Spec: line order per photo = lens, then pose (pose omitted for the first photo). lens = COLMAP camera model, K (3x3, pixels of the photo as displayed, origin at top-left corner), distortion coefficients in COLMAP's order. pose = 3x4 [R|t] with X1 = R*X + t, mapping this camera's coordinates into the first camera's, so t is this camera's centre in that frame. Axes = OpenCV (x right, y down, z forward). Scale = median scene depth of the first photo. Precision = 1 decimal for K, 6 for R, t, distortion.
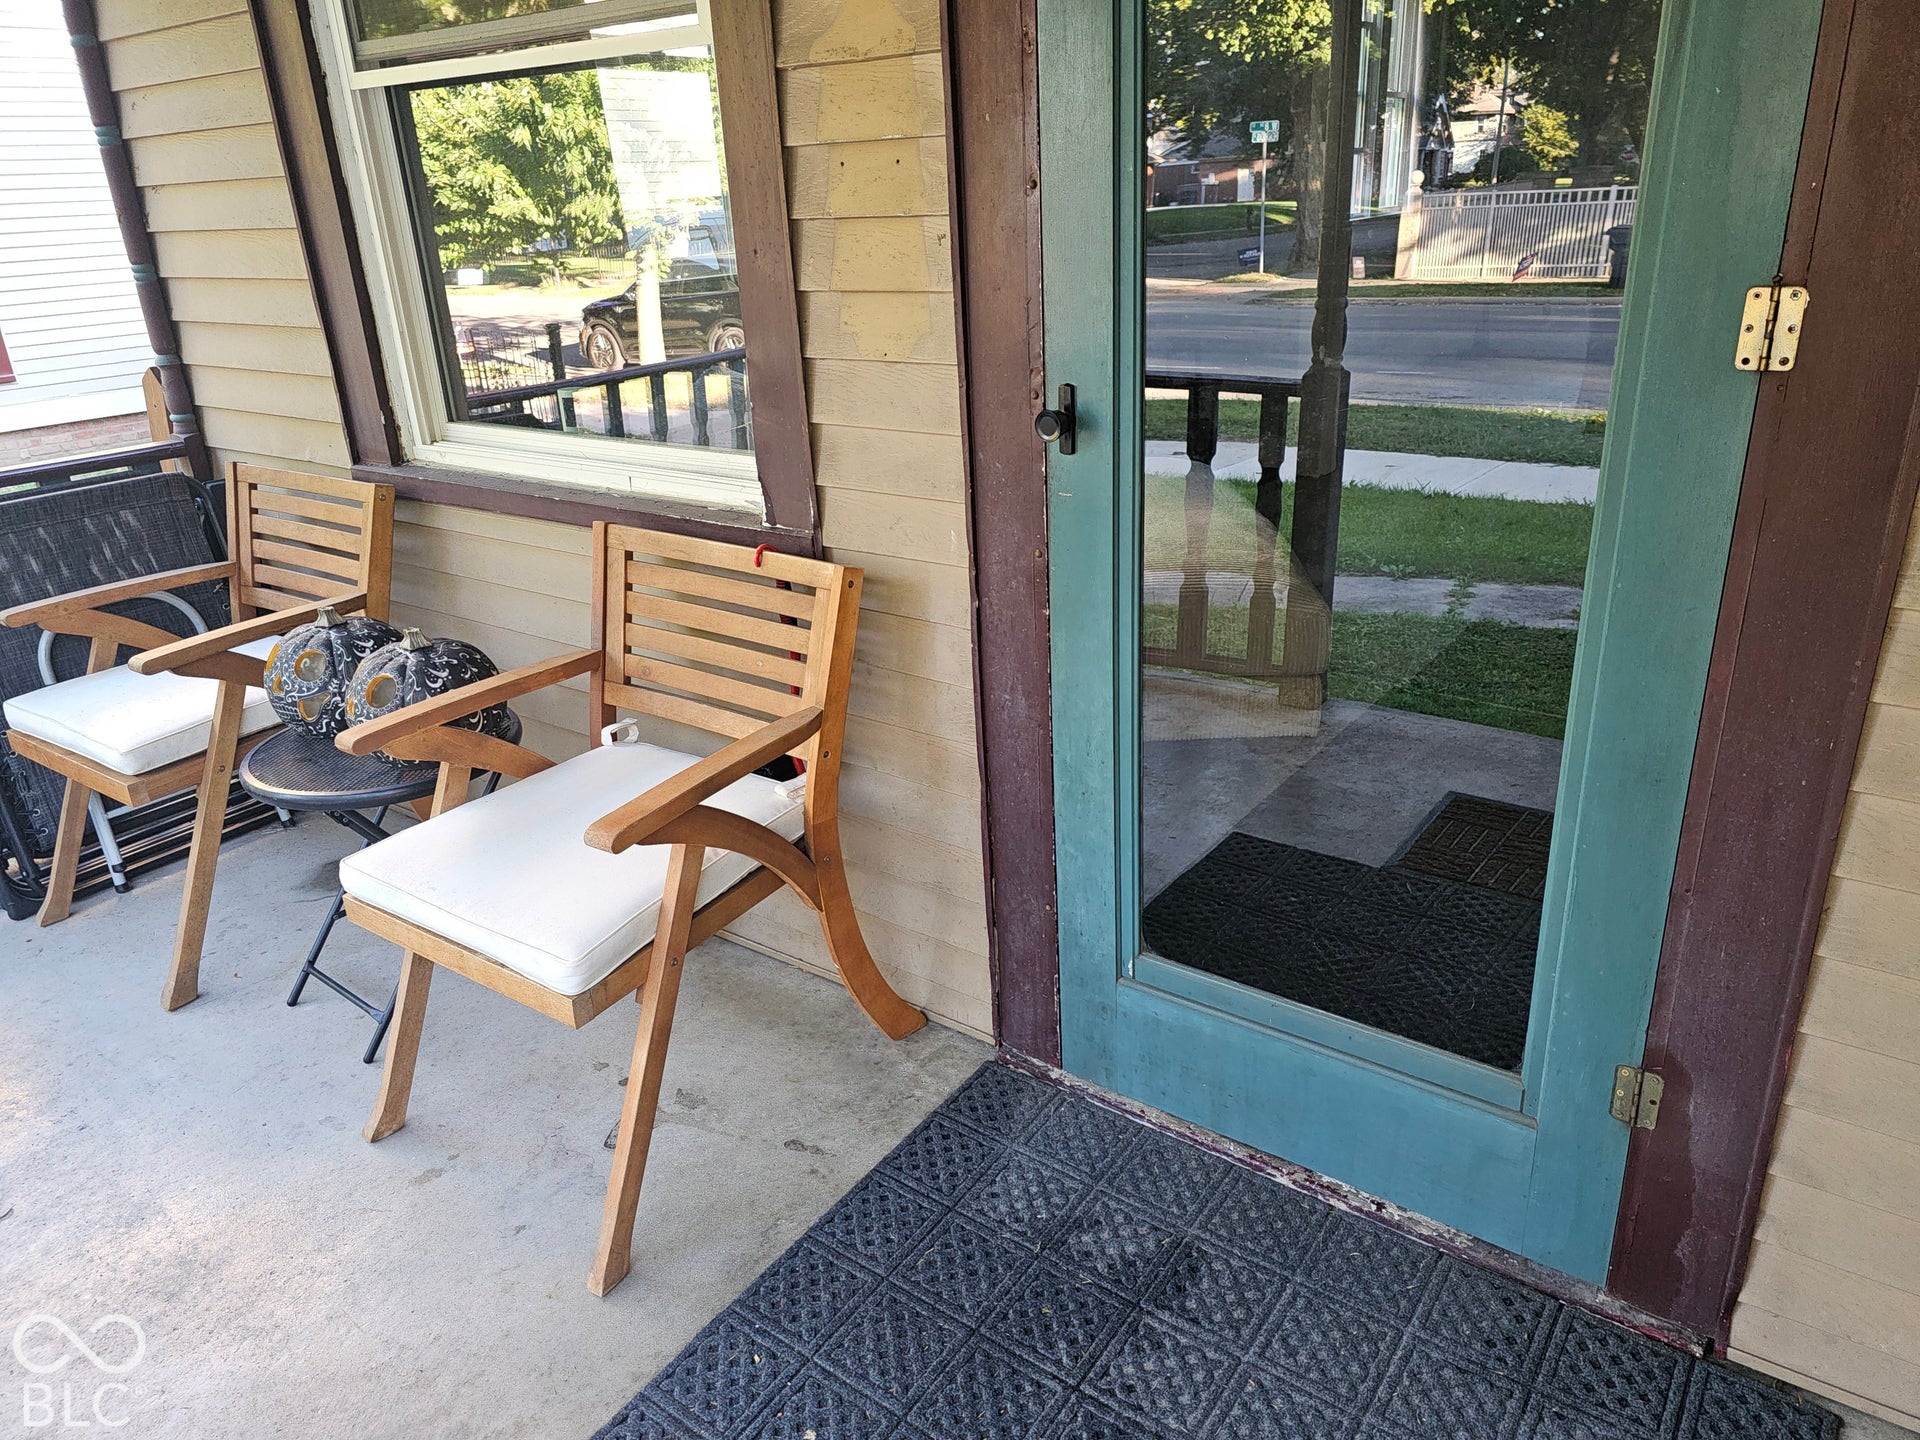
lens RADIAL K [[1330.8, 0, 959.3], [0, 1330.8, 731.7], [0, 0, 1]] dist [0.061545, -0.063848]
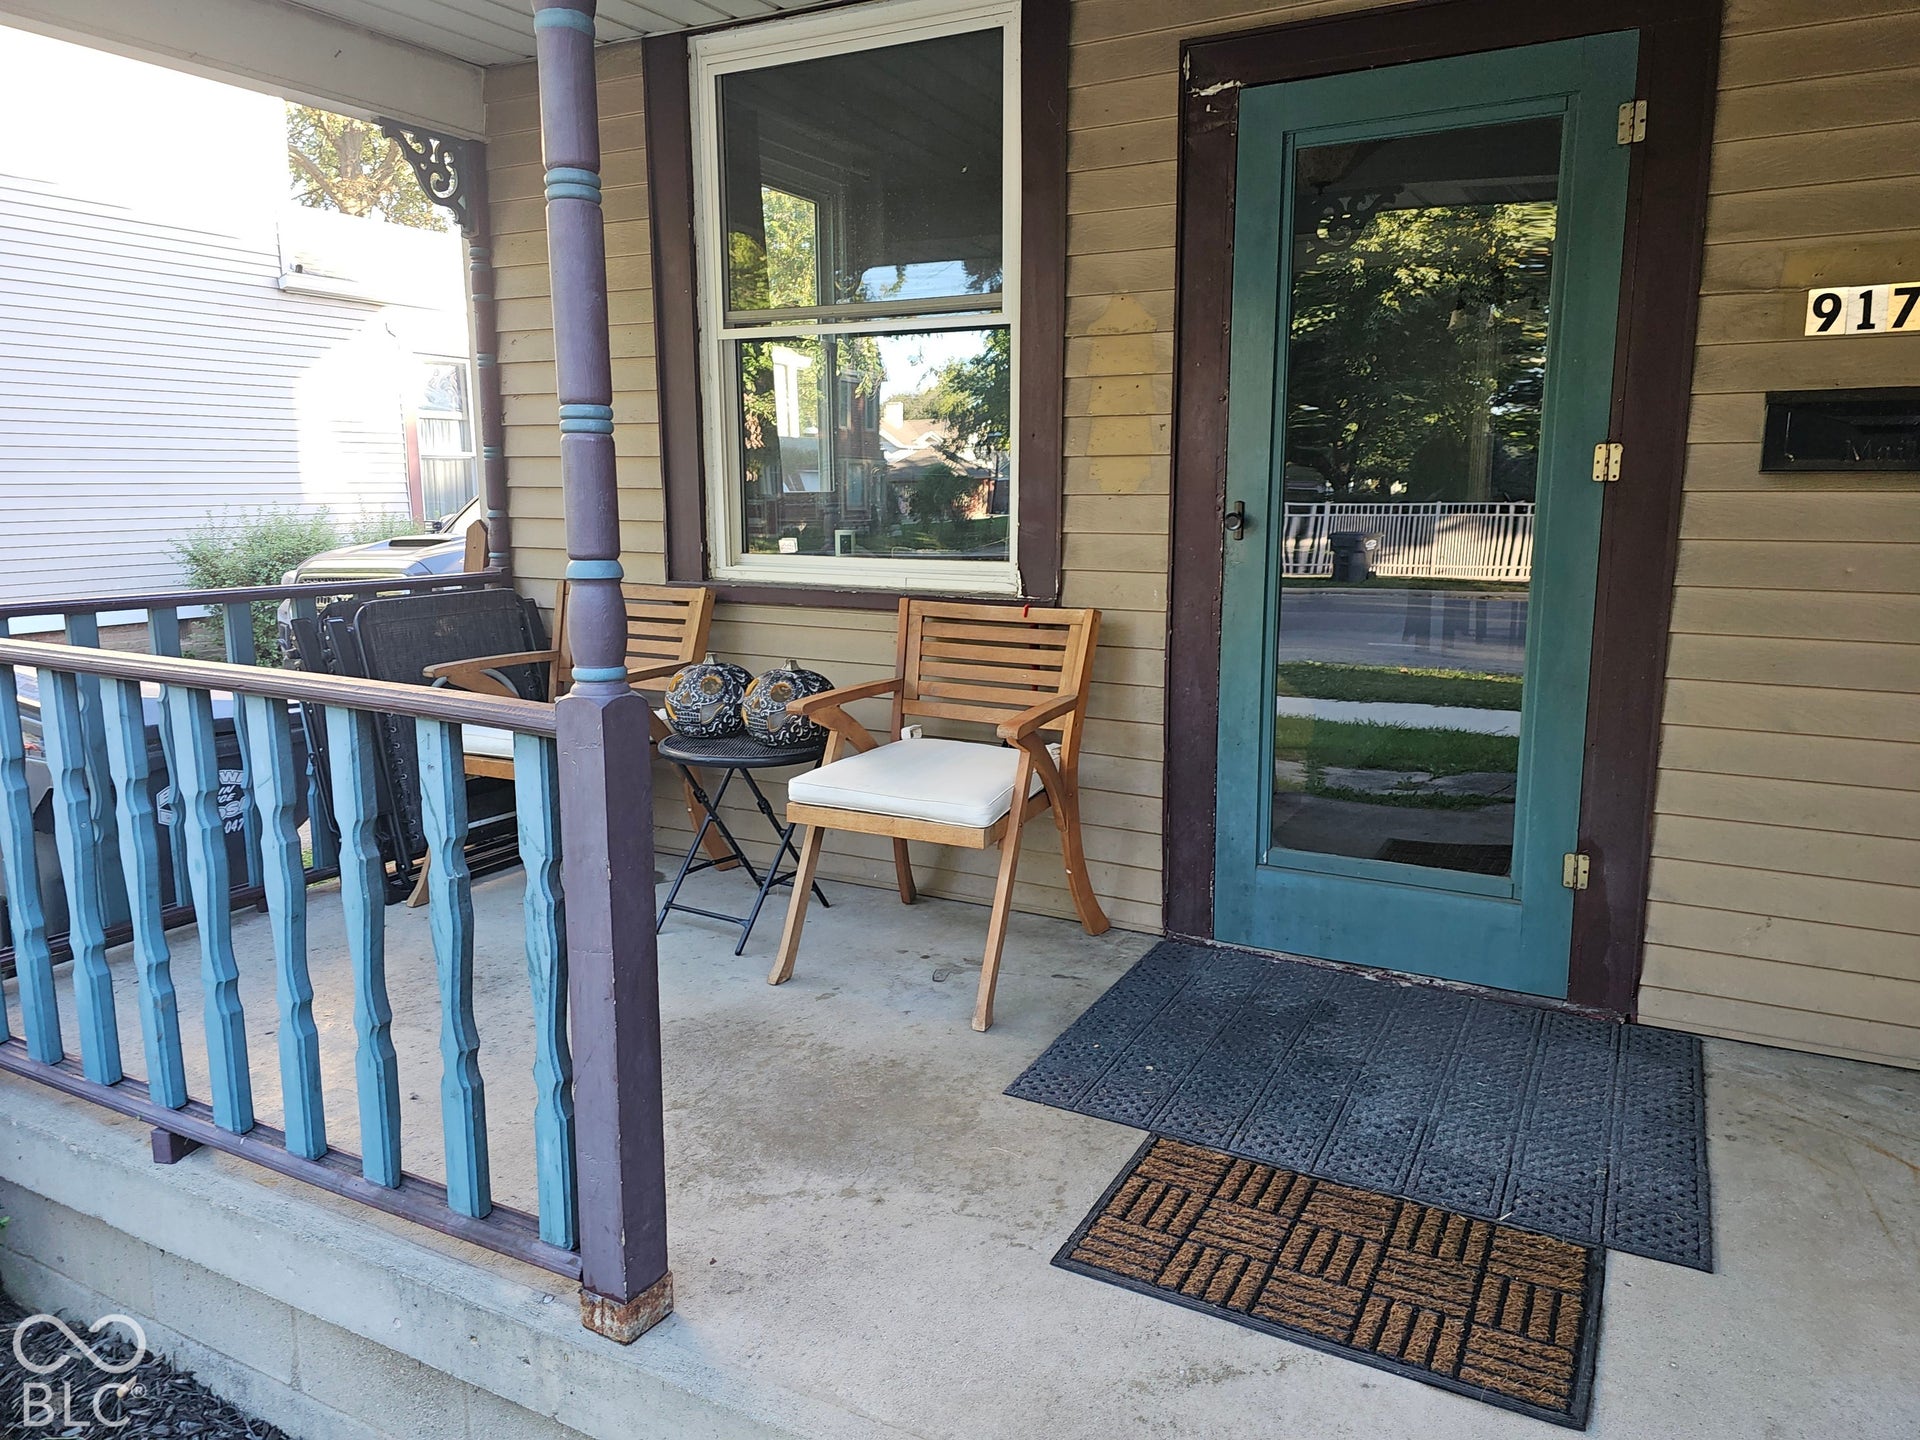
lens RADIAL K [[1330.8, 0, 981.1], [0, 1330.8, 709.2], [0, 0, 1]] dist [0.061545, -0.063848]
pose [[0.989269, 0.017175, 0.145091, -0.459578], [0.014451, 0.976694, -0.214151, 0.350187], [-0.145387, 0.213949, 0.965965, -0.565847]]
